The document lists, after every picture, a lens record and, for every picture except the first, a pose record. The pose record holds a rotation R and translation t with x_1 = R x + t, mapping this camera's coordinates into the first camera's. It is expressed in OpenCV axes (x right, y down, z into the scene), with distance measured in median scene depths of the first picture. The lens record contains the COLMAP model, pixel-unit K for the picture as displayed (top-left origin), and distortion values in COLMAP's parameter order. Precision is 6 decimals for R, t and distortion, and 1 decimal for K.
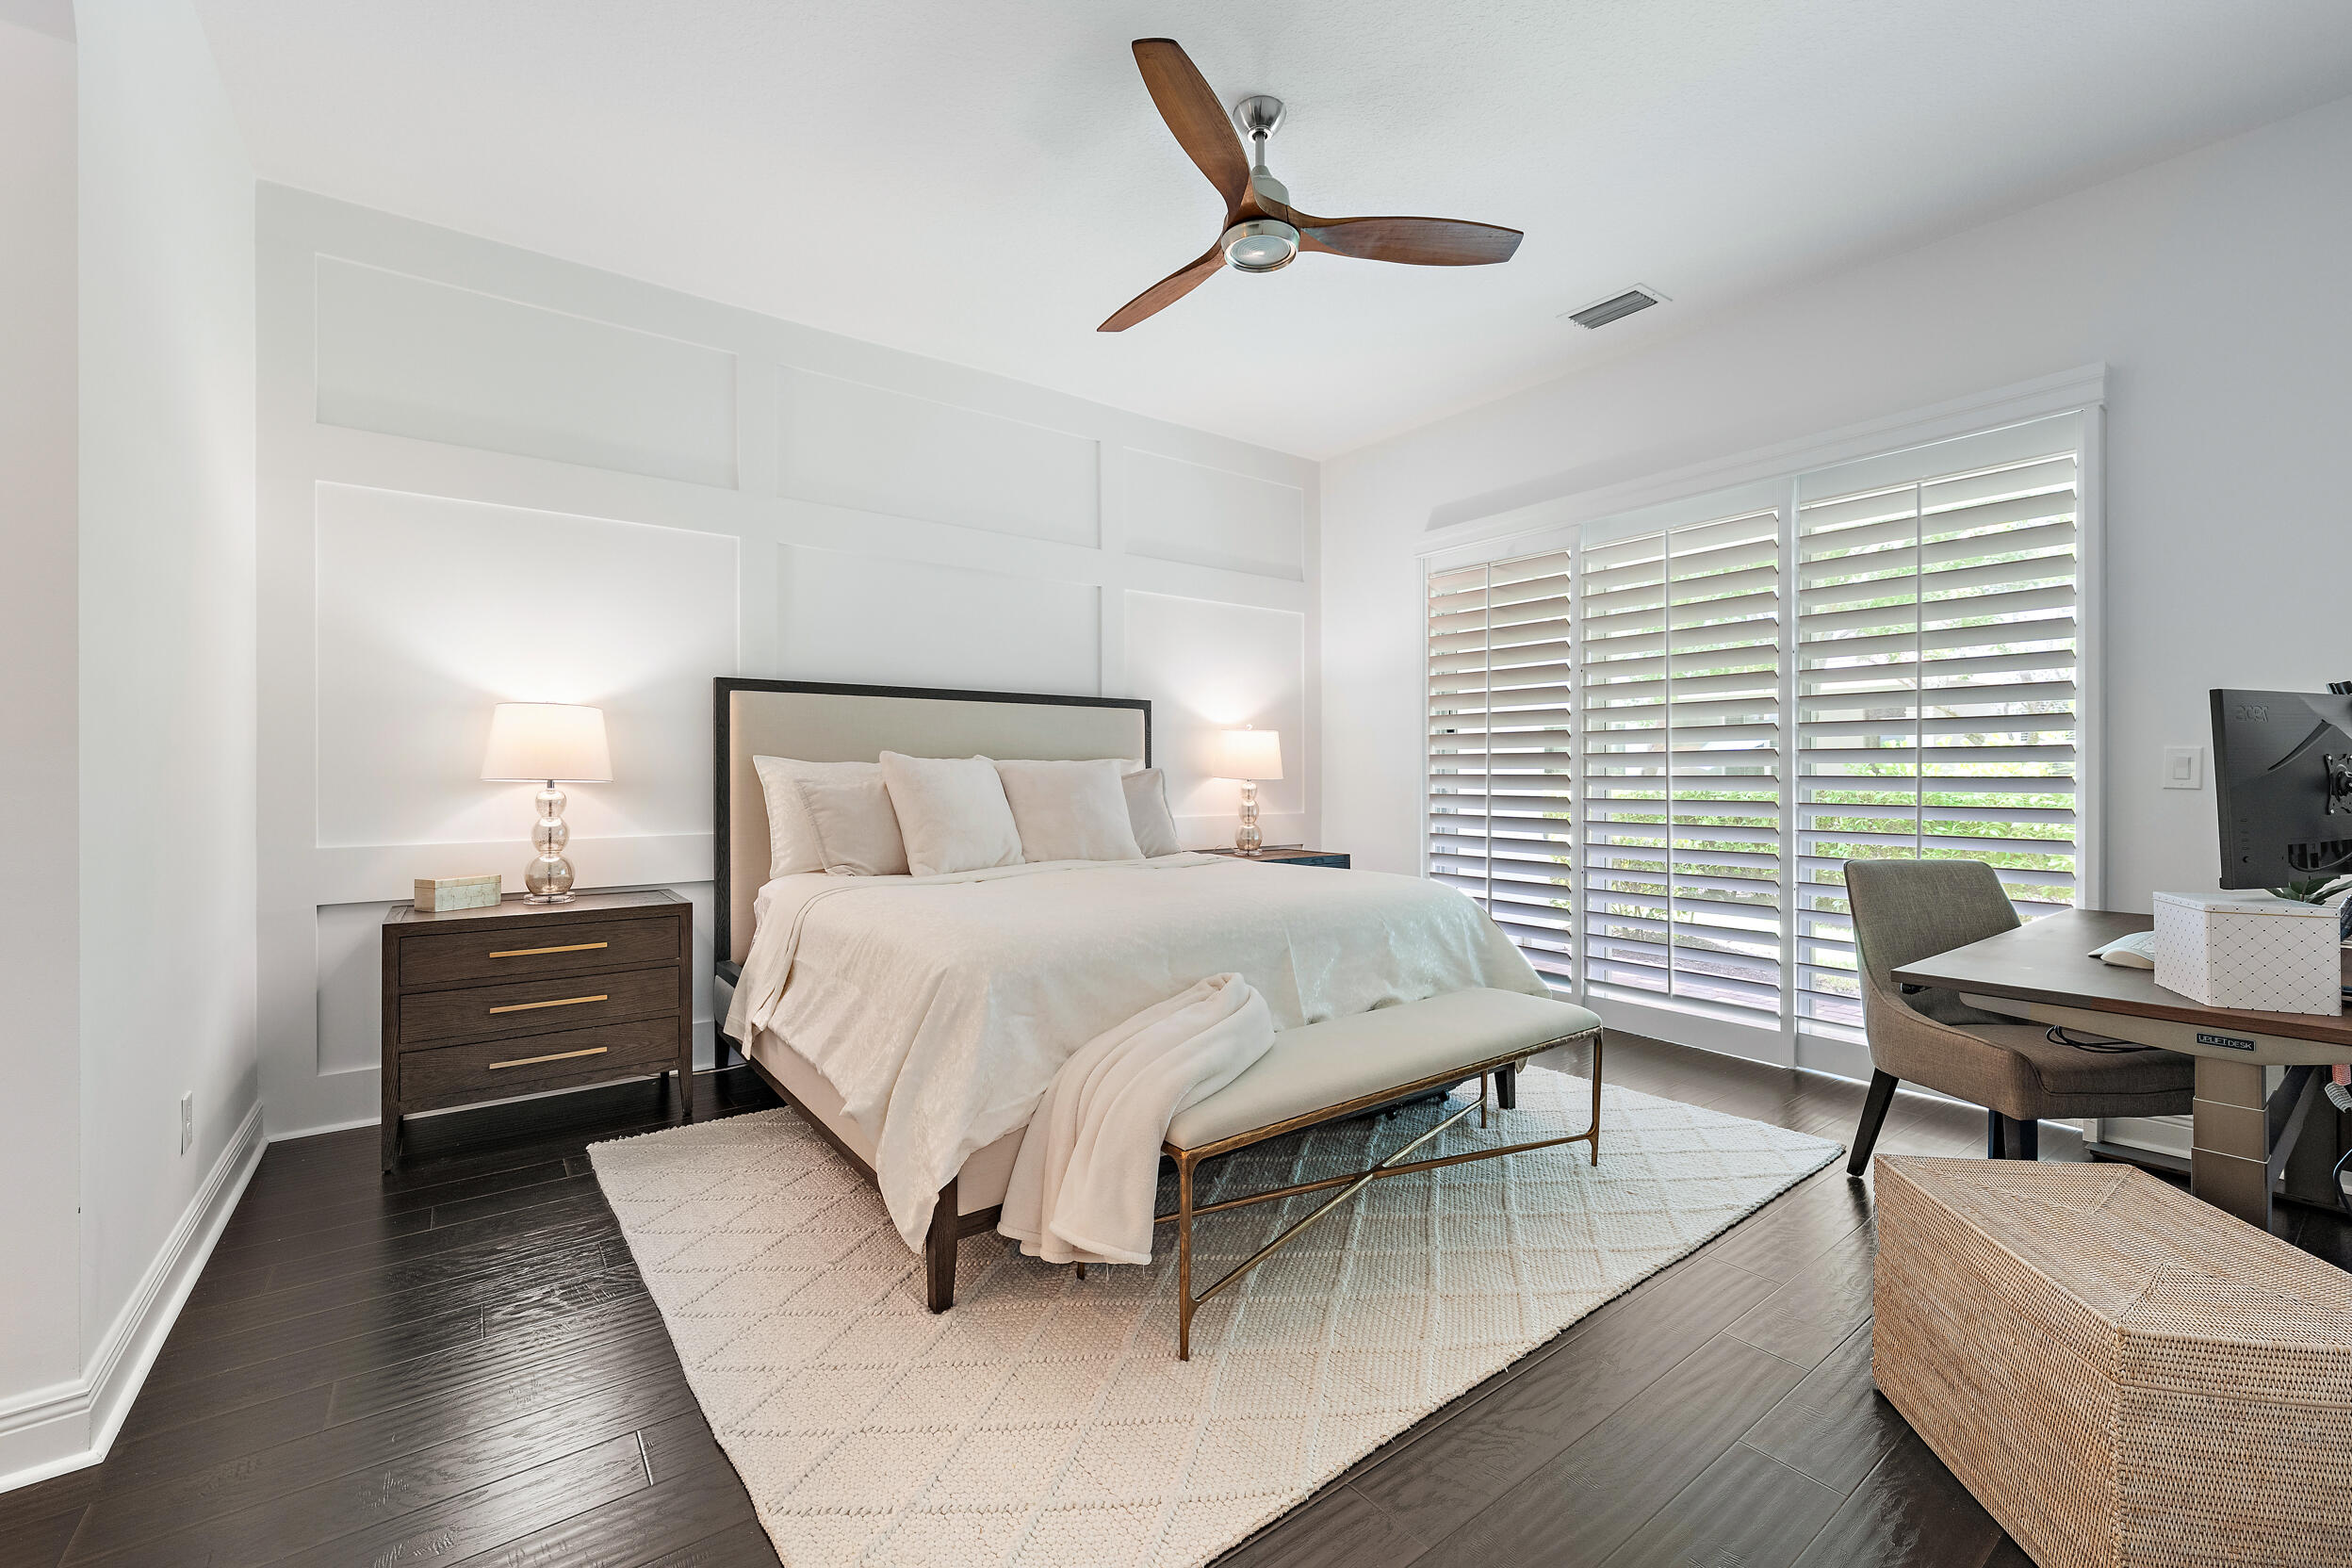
lens RADIAL K [[975.5, 0, 1172.0], [0, 975.5, 775.4], [0, 0, 1]] dist [-0.000722, 0.000003]
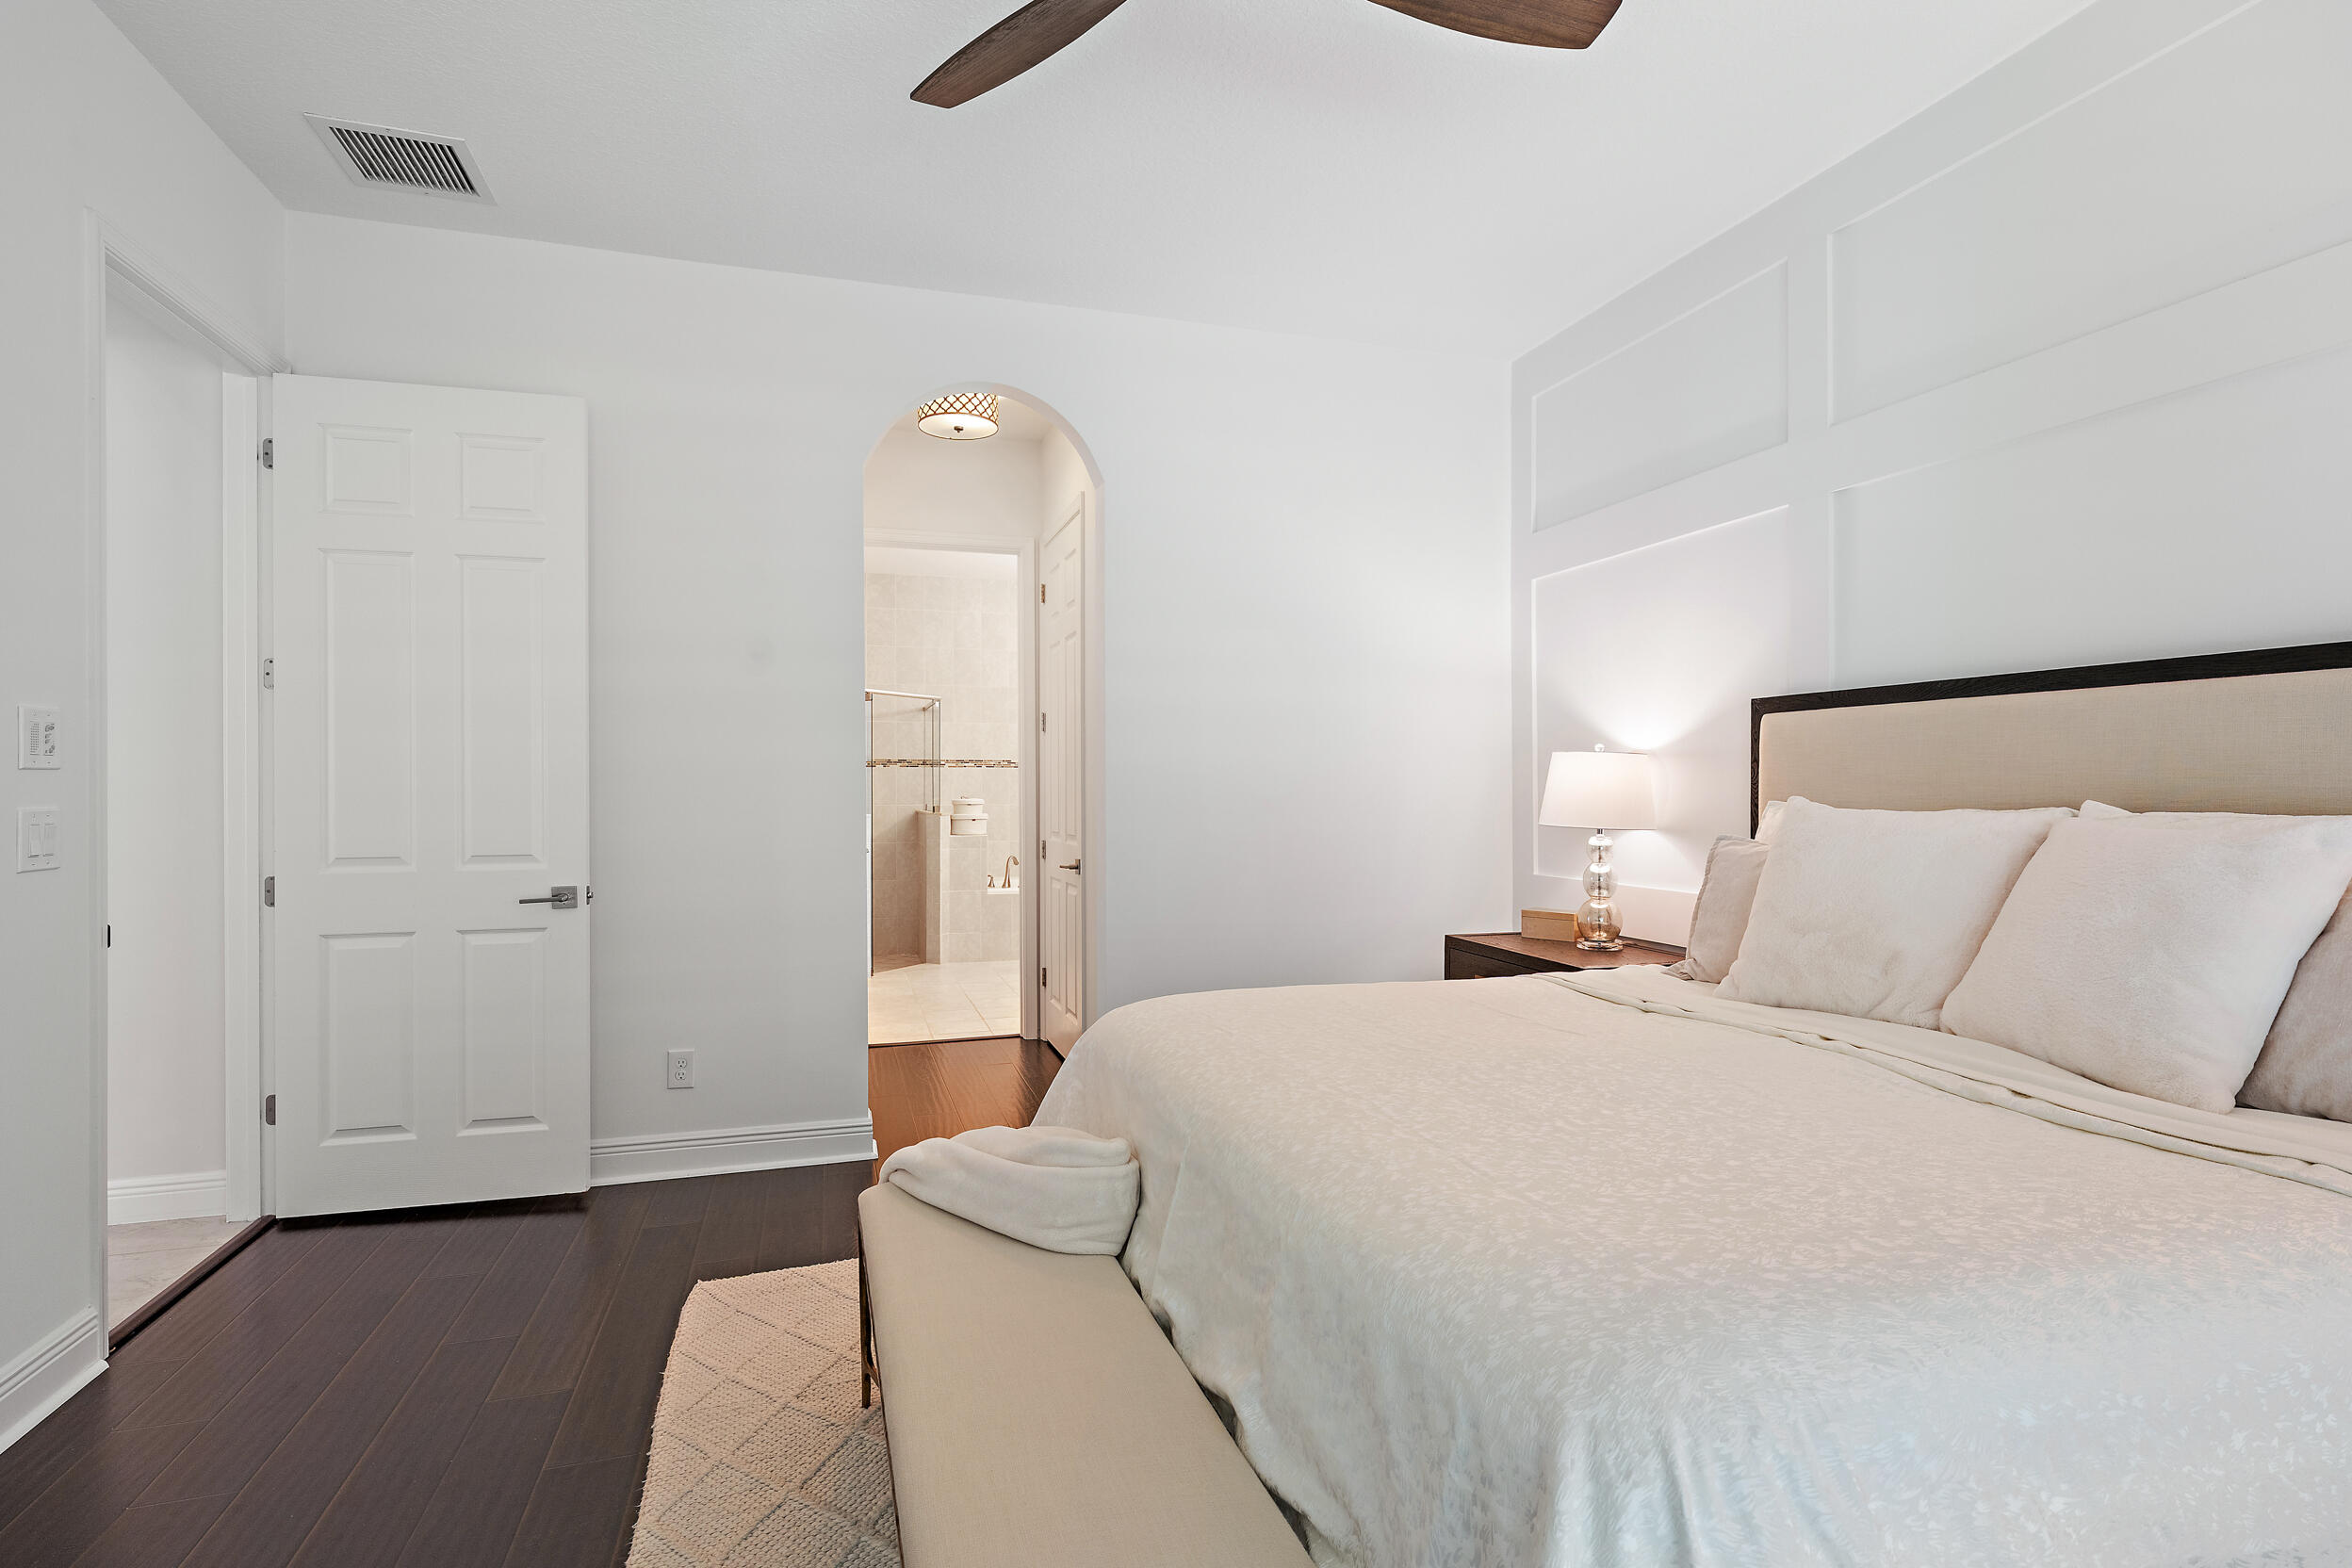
lens RADIAL K [[1140.5, 0, 1169.6], [0, 1140.5, 781.9], [0, 0, 1]] dist [-0.000413, -0.000195]
pose [[-0.327609, 0.001485, -0.944812, 0.594345], [-0.005445, 0.999979, 0.003460, -0.040835], [0.944798, 0.006278, -0.327594, 0.967914]]
